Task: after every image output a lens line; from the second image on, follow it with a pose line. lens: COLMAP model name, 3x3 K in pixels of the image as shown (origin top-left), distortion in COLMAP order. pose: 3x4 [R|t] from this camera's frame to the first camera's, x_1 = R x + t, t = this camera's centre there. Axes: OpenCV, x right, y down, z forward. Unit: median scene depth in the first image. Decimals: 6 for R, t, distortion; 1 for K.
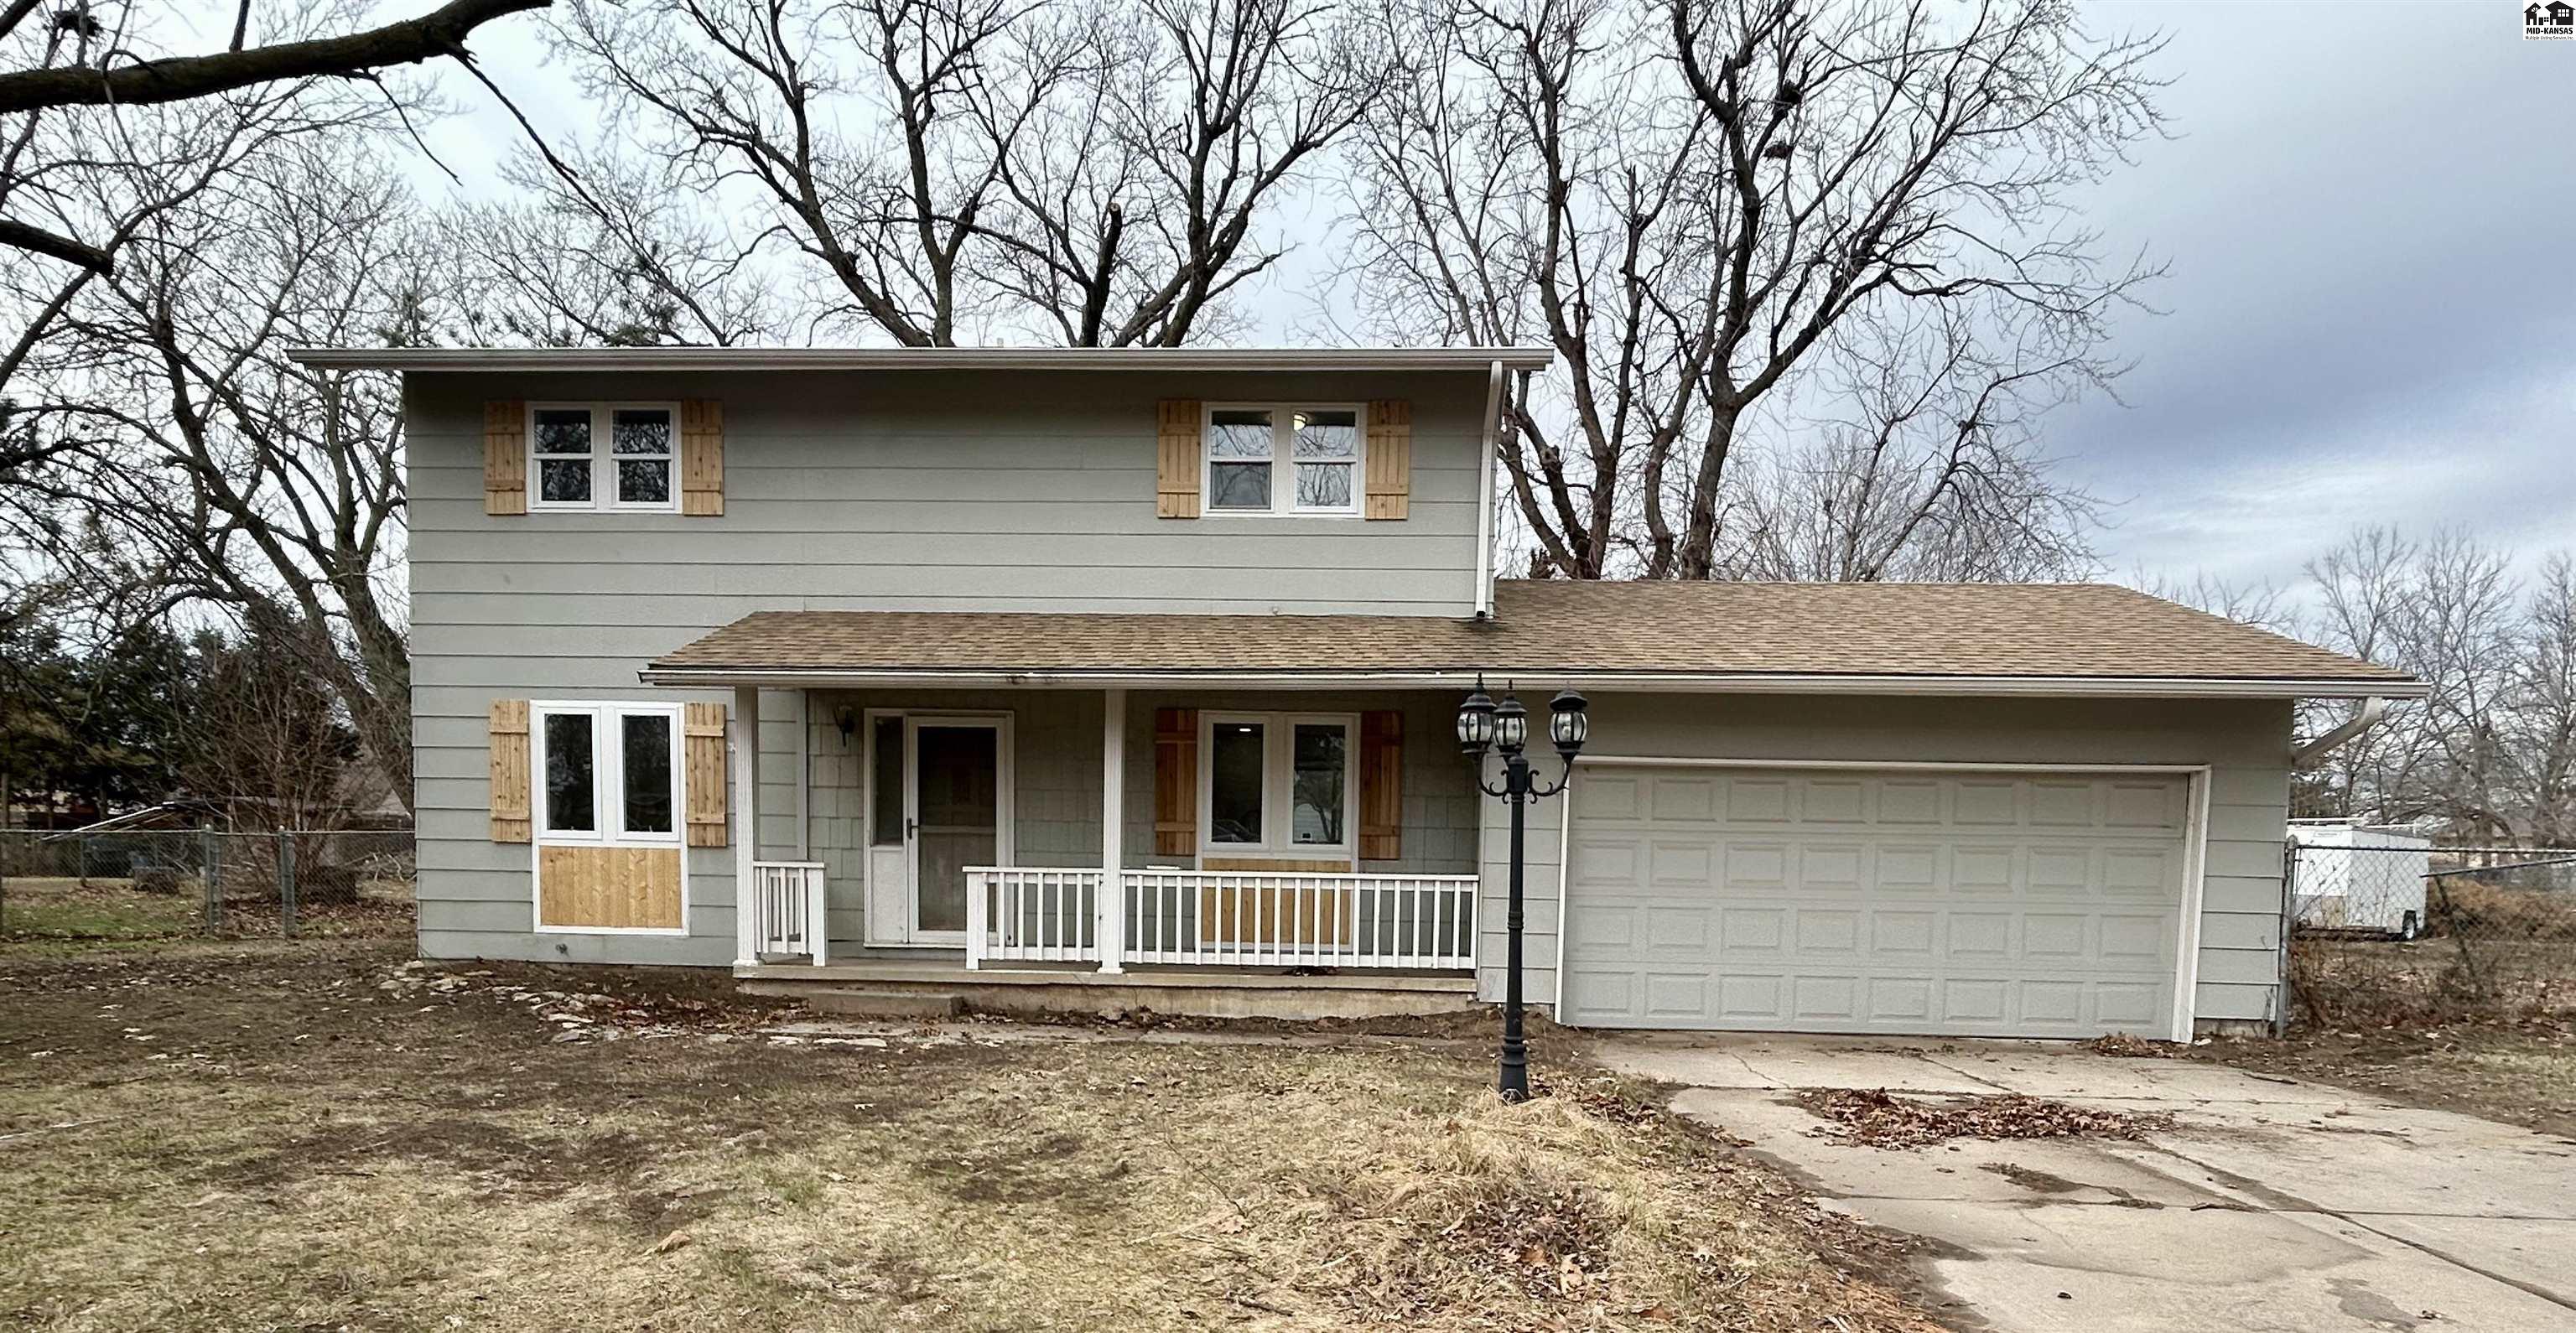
lens RADIAL K [[1416.9, 0, 1287.6], [0, 1416.9, 963.8], [0, 0, 1]] dist [-0.002980, -0.000203]
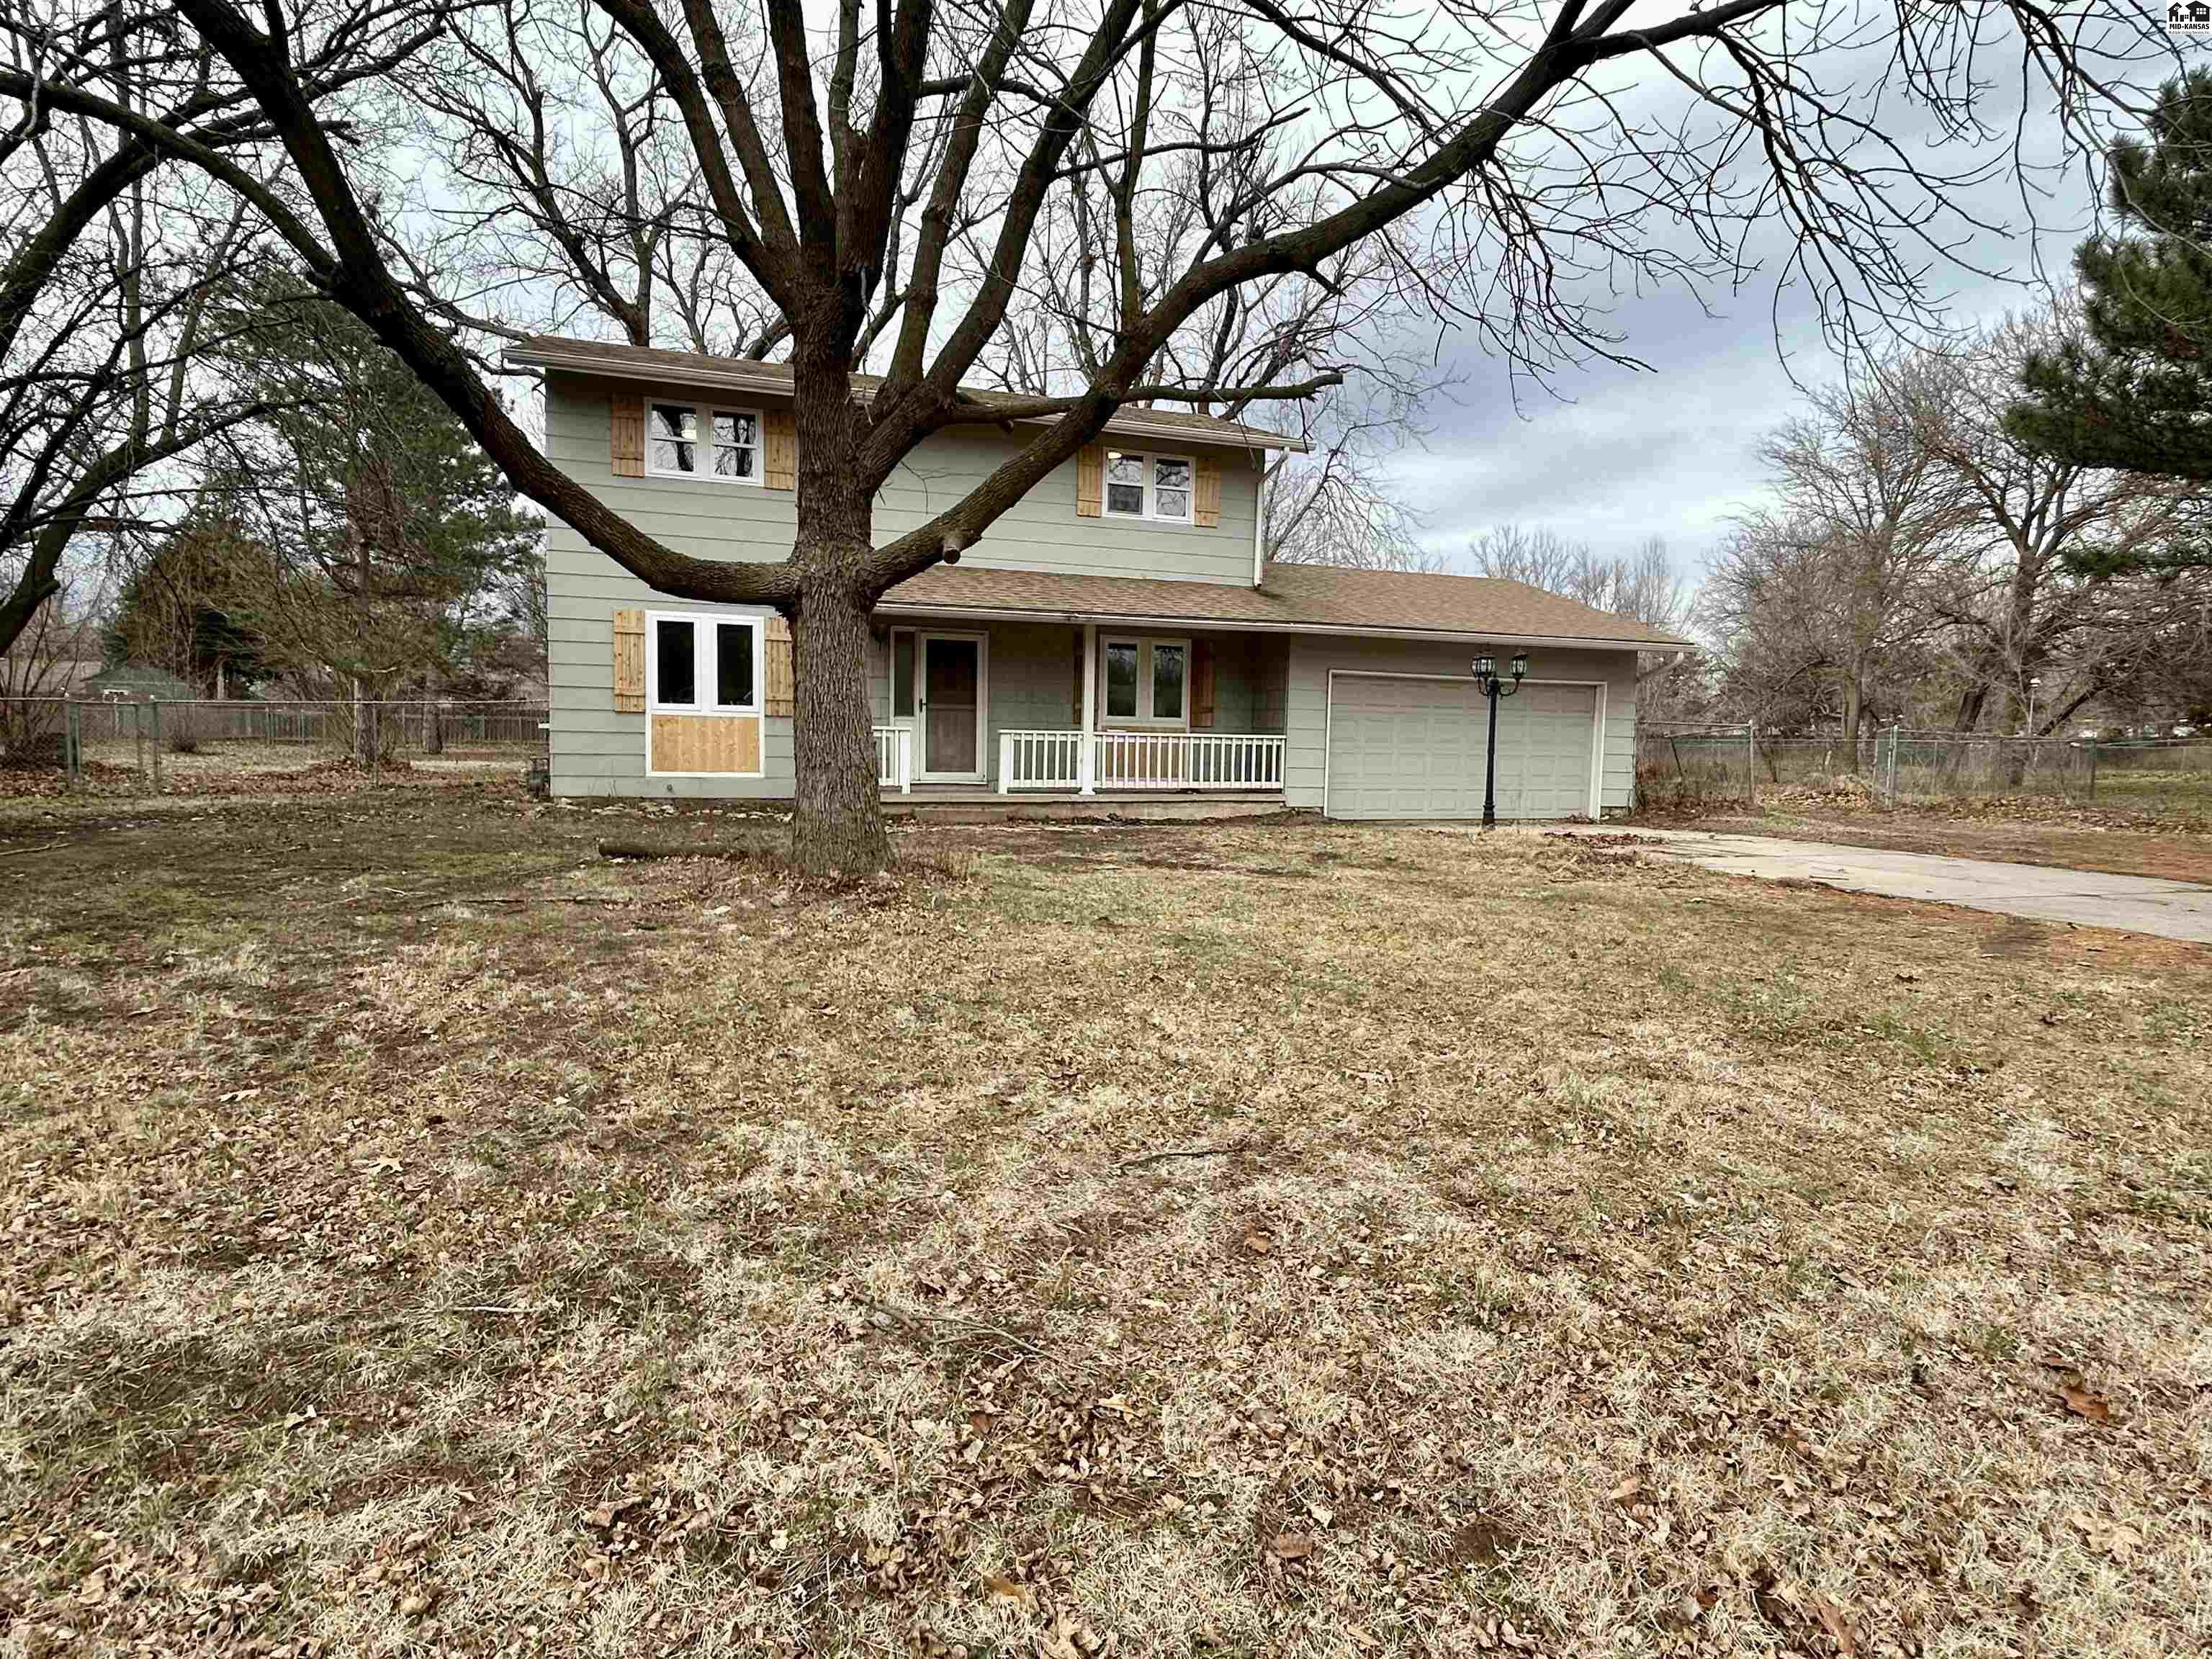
lens RADIAL K [[1221.2, 0, 1105.8], [0, 1221.2, 829.5], [0, 0, 1]] dist [-0.000435, -0.000319]
pose [[0.921637, -0.027495, 0.387078, -0.605838], [0.026420, 0.999618, 0.008101, 0.033458], [-0.387153, 0.002761, 0.922011, -0.295763]]
